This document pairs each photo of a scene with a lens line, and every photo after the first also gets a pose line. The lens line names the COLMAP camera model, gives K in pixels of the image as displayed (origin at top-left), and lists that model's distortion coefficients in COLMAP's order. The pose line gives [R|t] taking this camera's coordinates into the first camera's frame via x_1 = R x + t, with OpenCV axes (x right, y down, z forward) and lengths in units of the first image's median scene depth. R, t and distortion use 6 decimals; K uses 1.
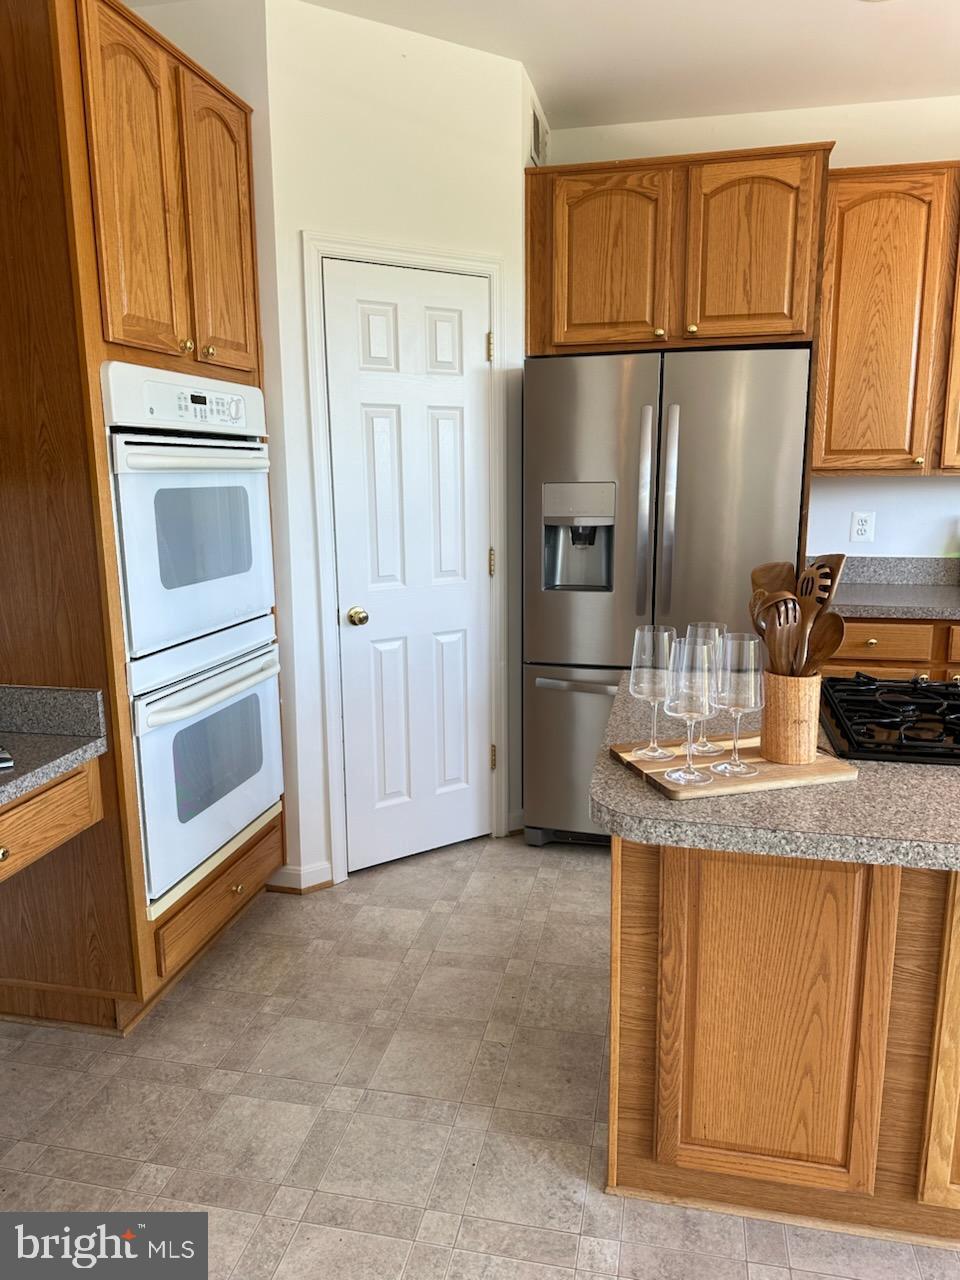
lens RADIAL K [[905.3, 0, 480.0], [0, 905.3, 640.0], [0, 0, 1]] dist [0.041444, -0.059728]
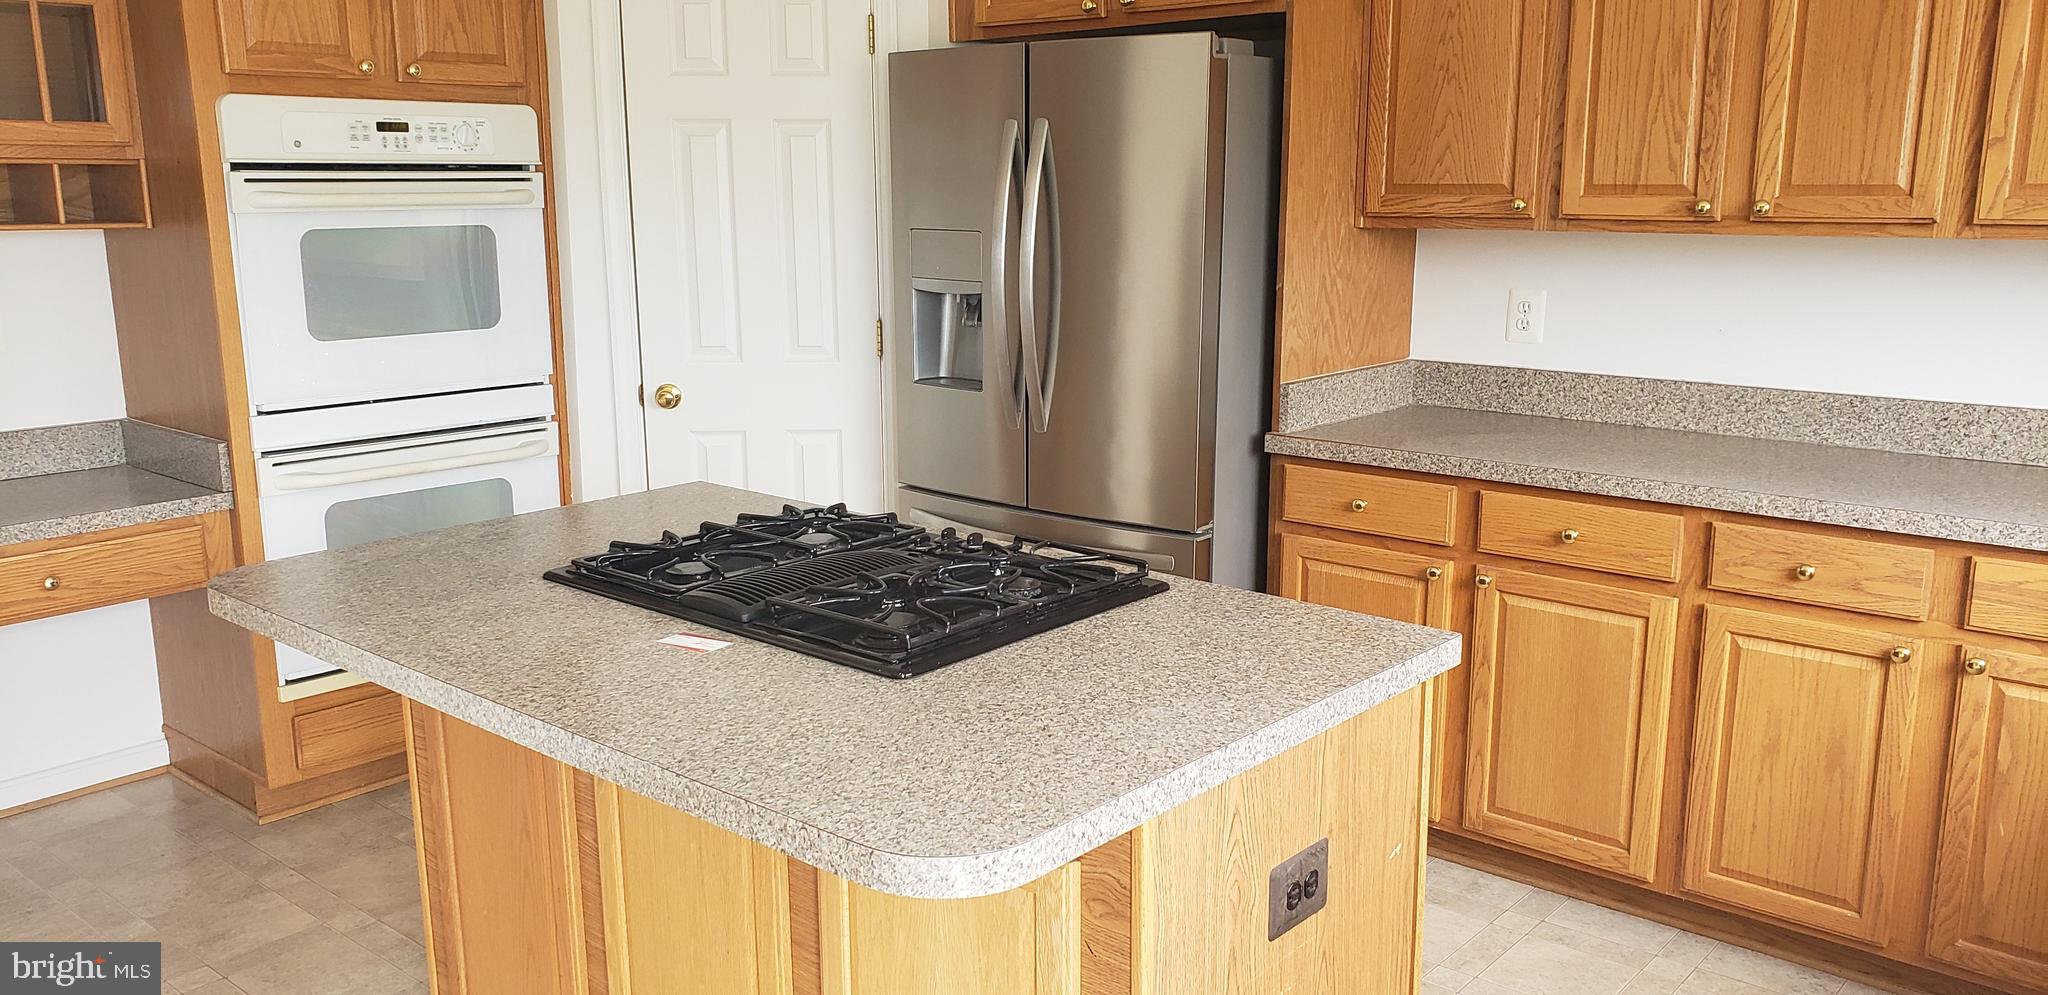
lens RADIAL K [[1594.2, 0, 1021.4], [0, 1594.2, 515.9], [0, 0, 1]] dist [0.050706, -0.060743]
pose [[0.875873, 0.108878, -0.470097, 1.027202], [-0.095749, 0.994055, 0.051832, -0.033077], [0.472946, -0.000387, 0.881091, -0.072533]]
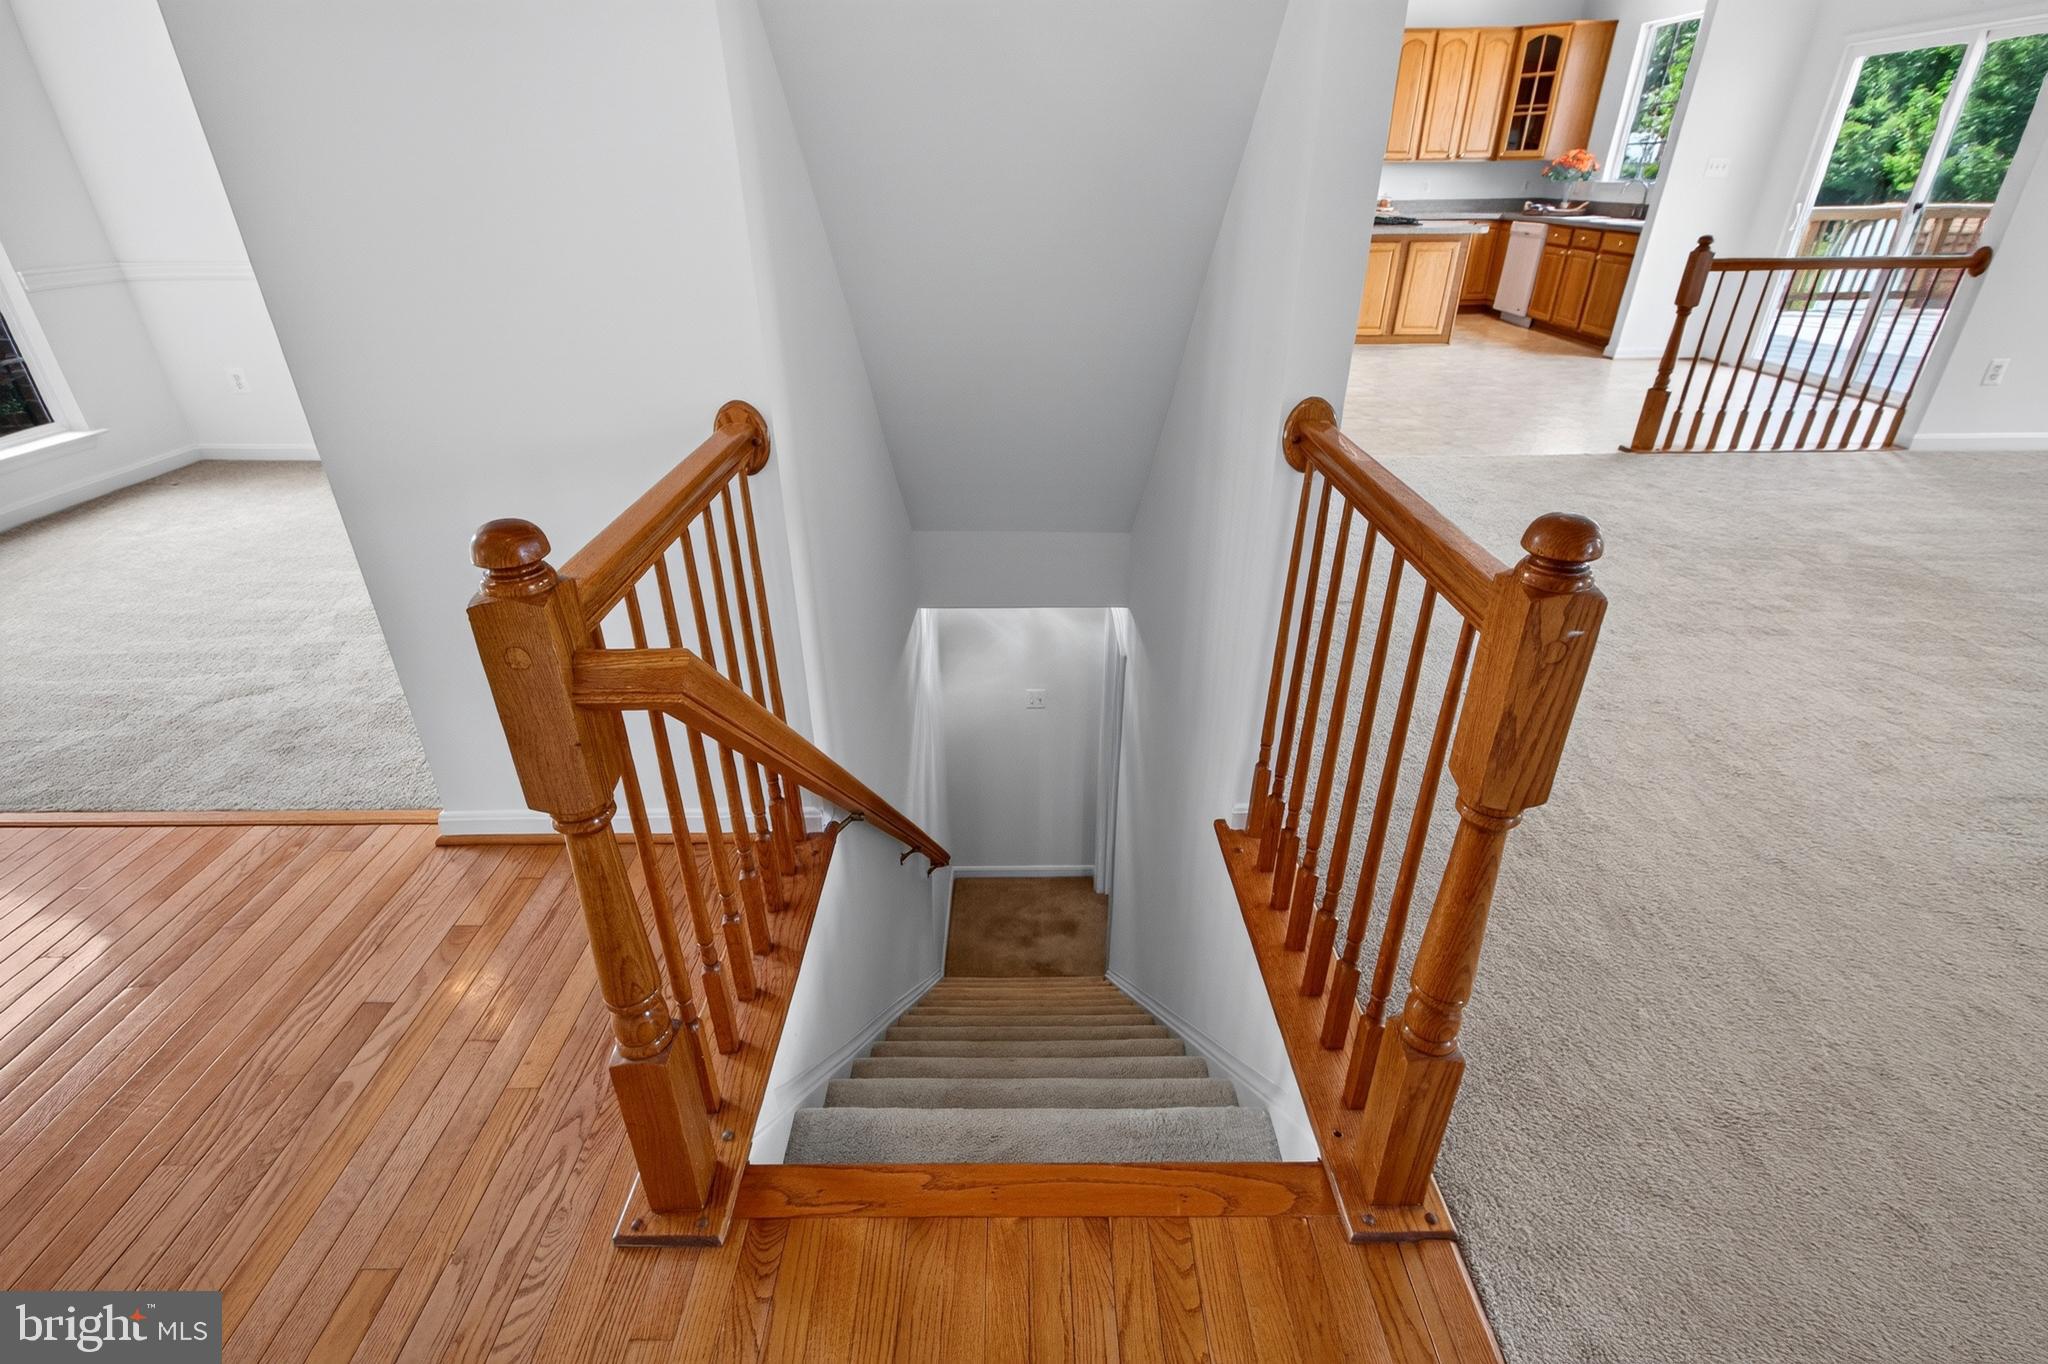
lens RADIAL K [[941.8, 0, 1023.3], [0, 941.8, 664.6], [0, 0, 1]] dist [0.014323, -0.000056]
pose [[0.975095, -0.097807, 0.199055, -1.570796], [0.037266, 0.957002, 0.287679, 0.565106], [-0.218633, -0.273097, 0.936813, -2.583717]]
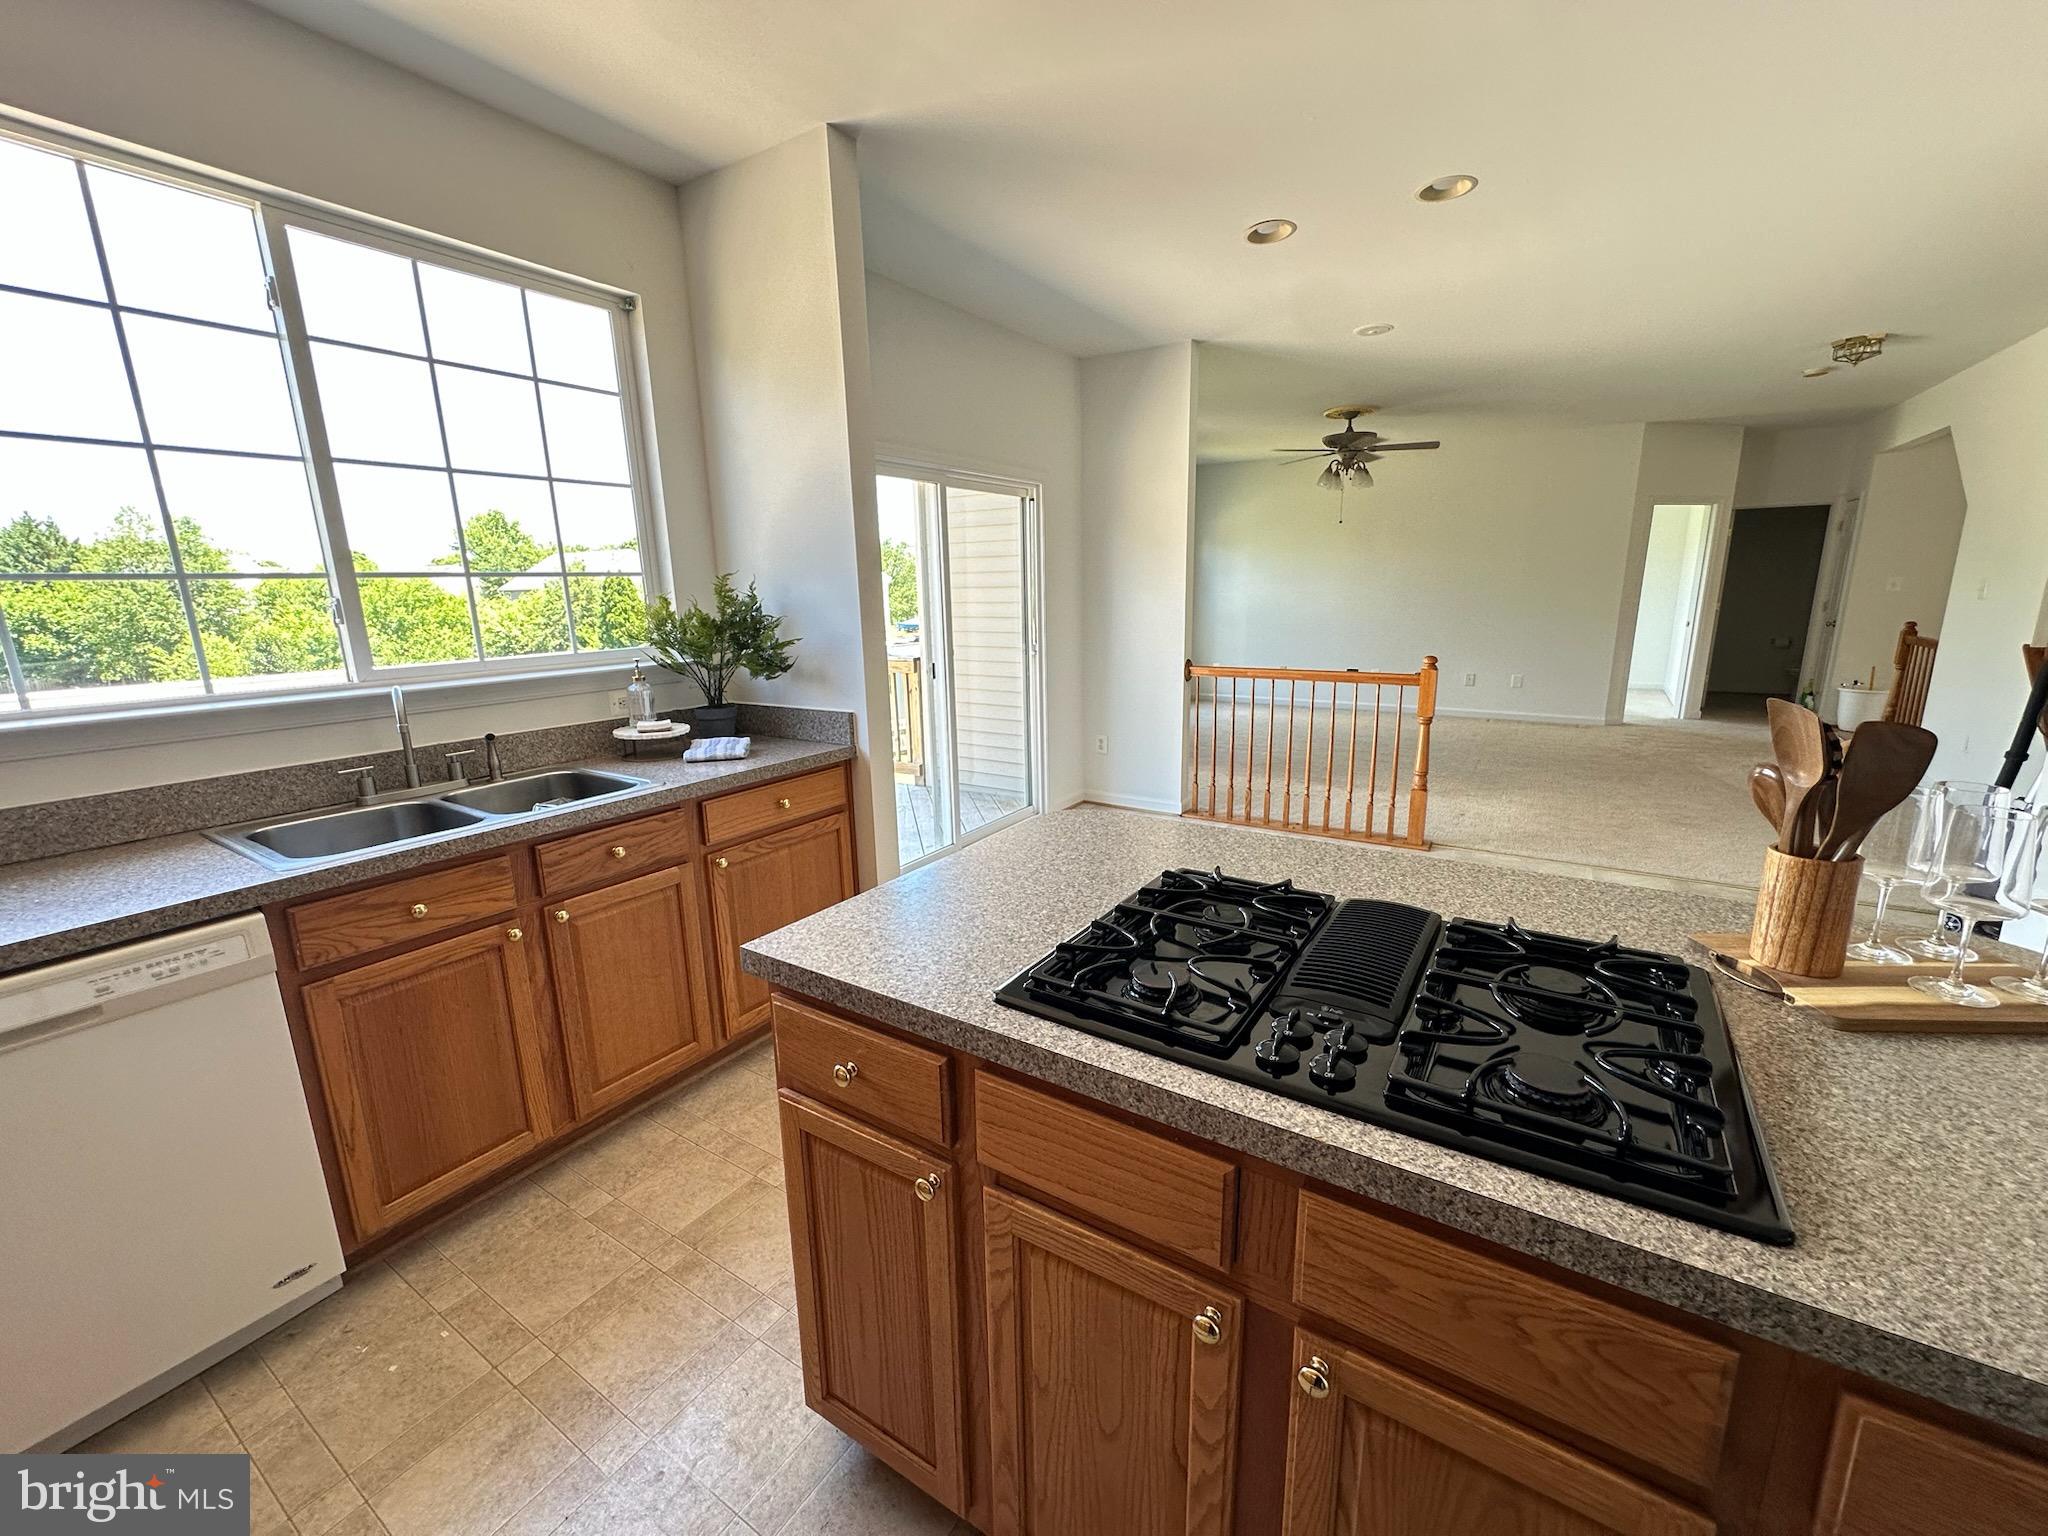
lens RADIAL K [[823.2, 0, 1025.9], [0, 823.2, 768.2], [0, 0, 1]] dist [-0.003004, 0.000546]
pose [[-0.937928, -0.048510, 0.343421, 0.479441], [0.092594, 0.919209, 0.382729, -0.234524], [-0.334242, 0.390771, -0.857660, 1.174924]]
